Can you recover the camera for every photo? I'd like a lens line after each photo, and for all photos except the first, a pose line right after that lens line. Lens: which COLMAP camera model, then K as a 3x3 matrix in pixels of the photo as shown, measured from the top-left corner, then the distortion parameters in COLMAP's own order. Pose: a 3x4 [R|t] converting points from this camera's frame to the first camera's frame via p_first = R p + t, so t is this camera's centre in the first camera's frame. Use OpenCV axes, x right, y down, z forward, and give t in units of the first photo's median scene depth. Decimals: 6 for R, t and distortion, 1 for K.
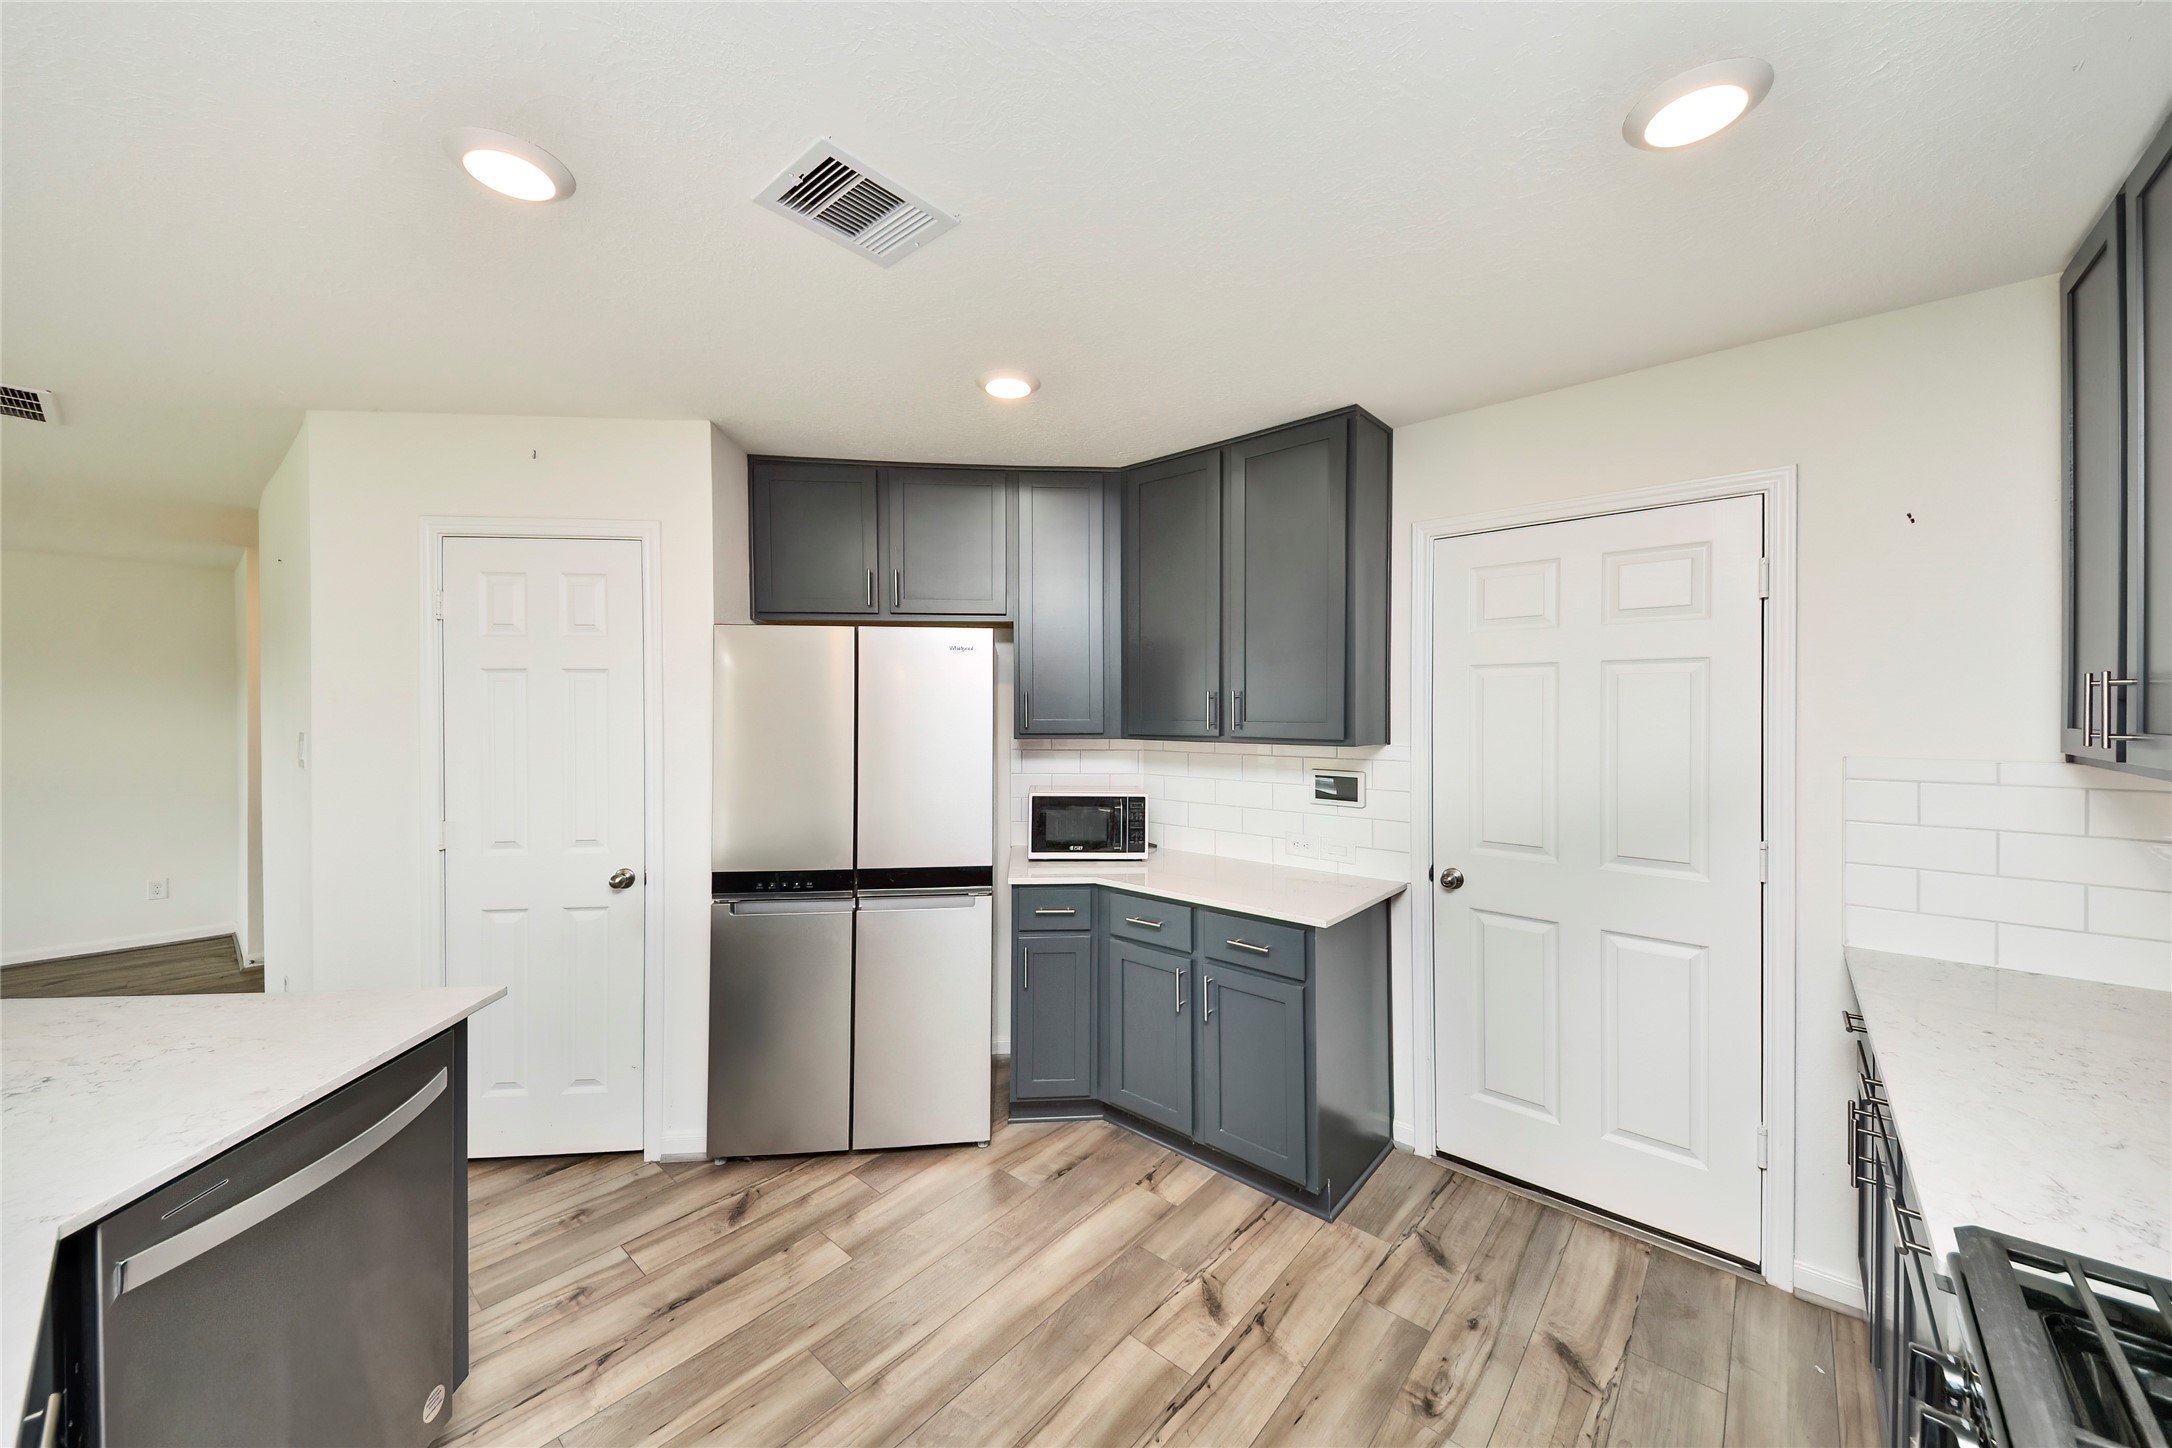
lens RADIAL K [[797.5, 0, 1081.3], [0, 797.5, 719.8], [0, 0, 1]] dist [-0.000232, -0.000086]
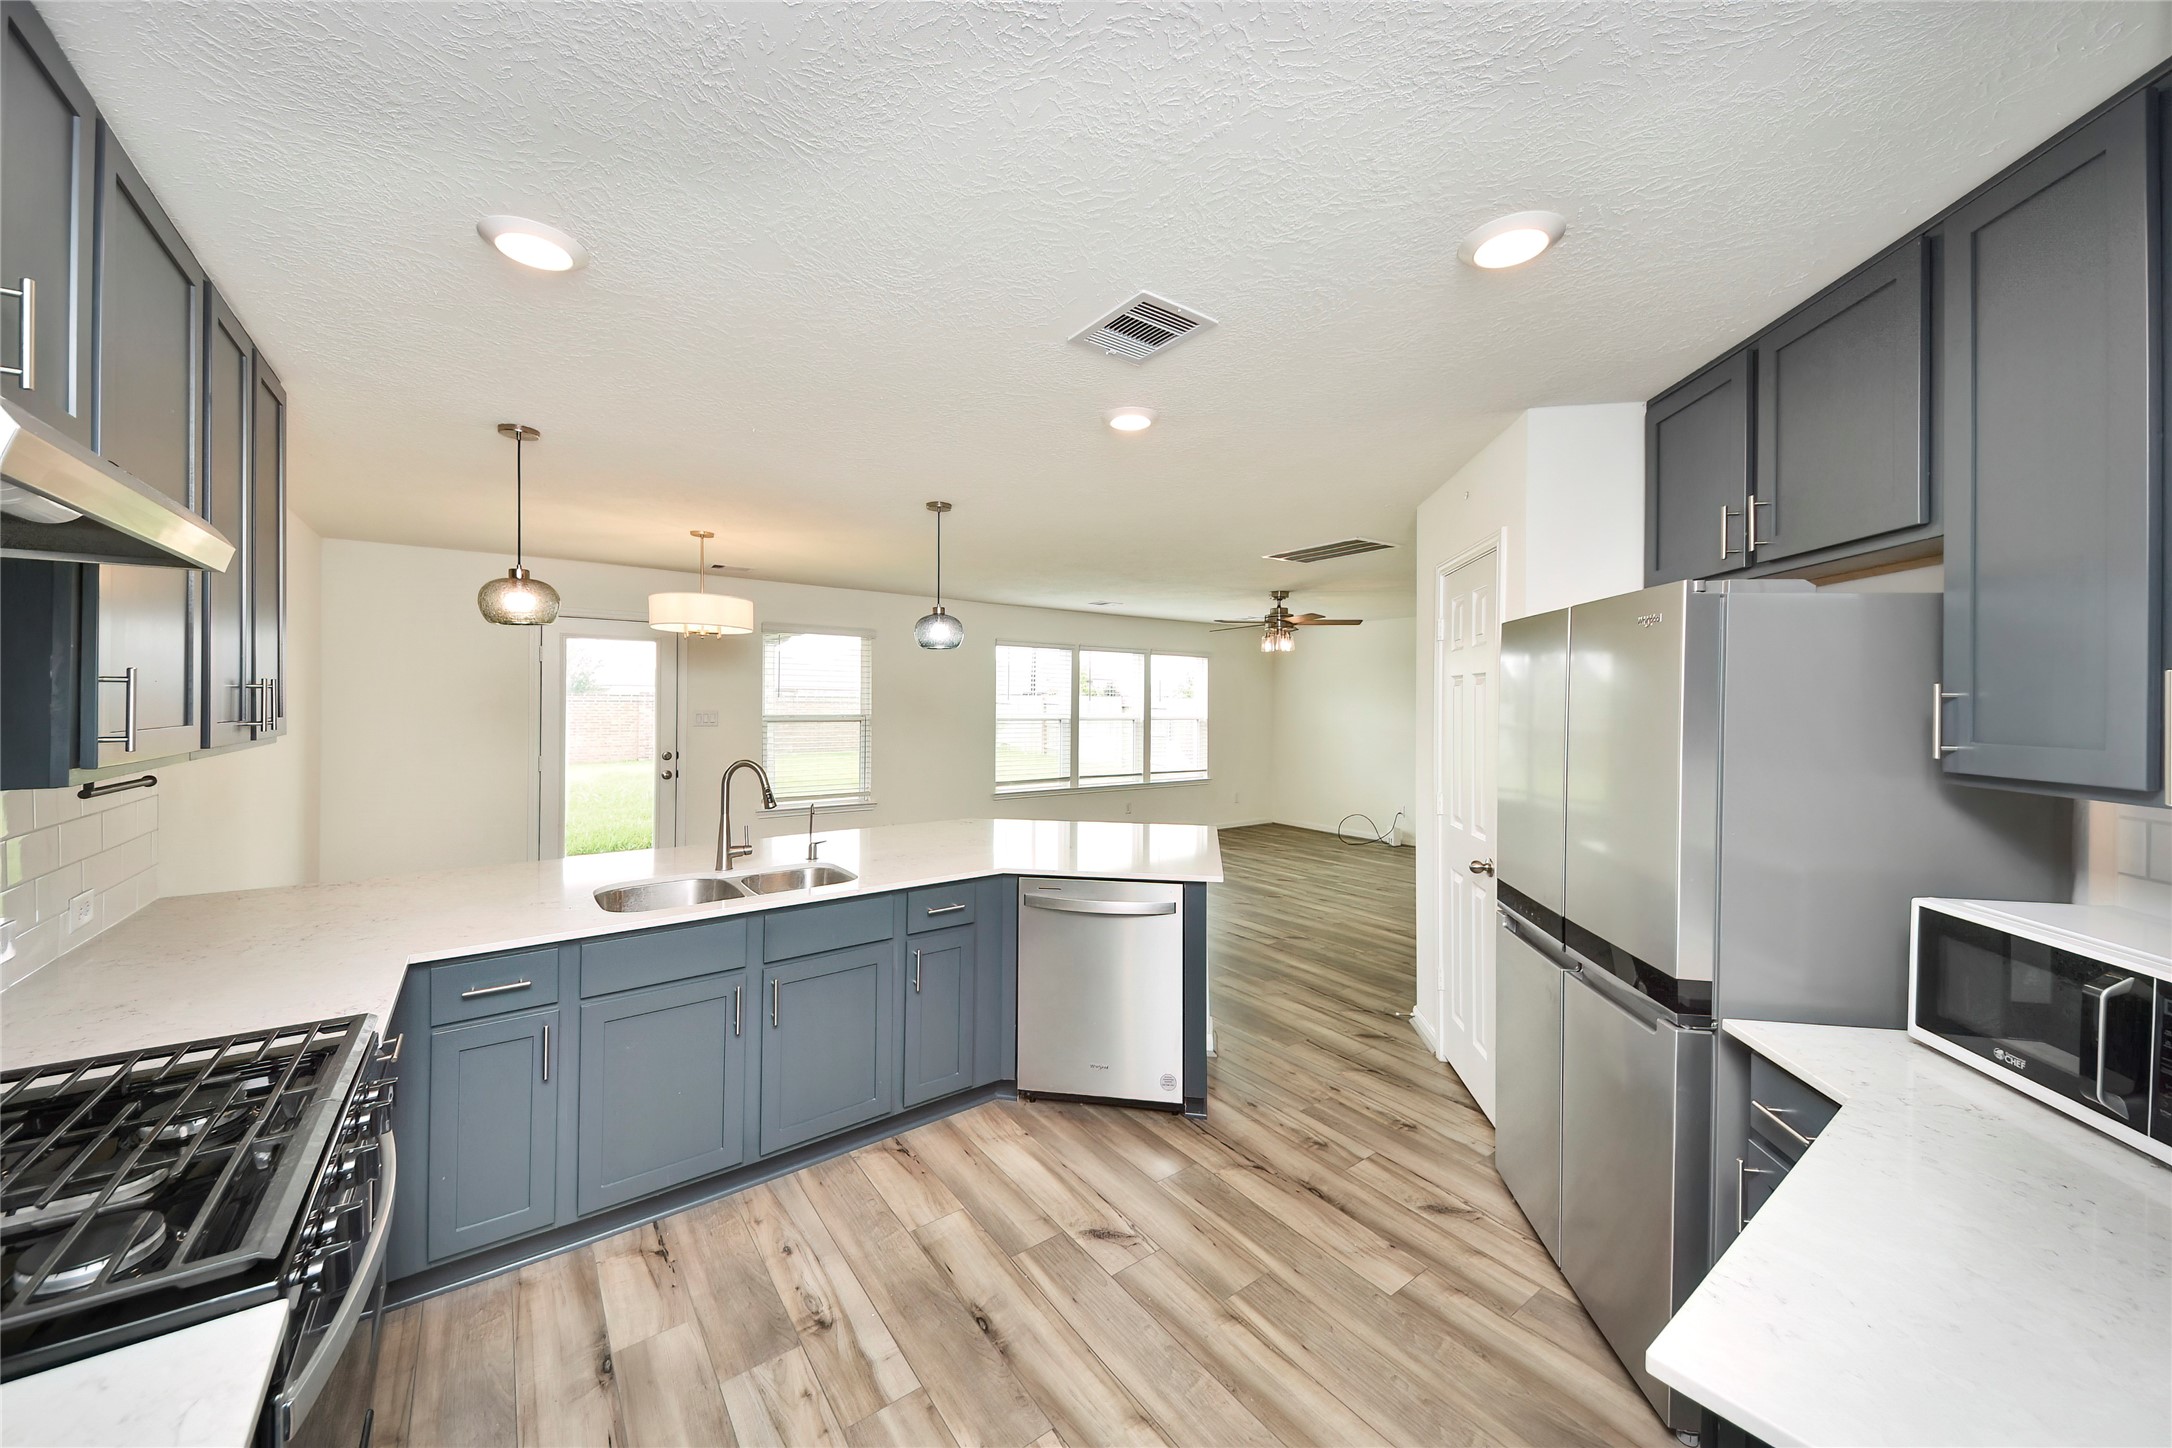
lens RADIAL K [[797.5, 0, 1075.0], [0, 797.5, 682.7], [0, 0, 1]] dist [-0.000232, -0.000086]
pose [[-0.233439, -0.008386, -0.972335, 0.801608], [-0.031534, 0.999502, -0.001049, -0.037889], [0.971860, 0.030417, -0.233587, 0.930150]]
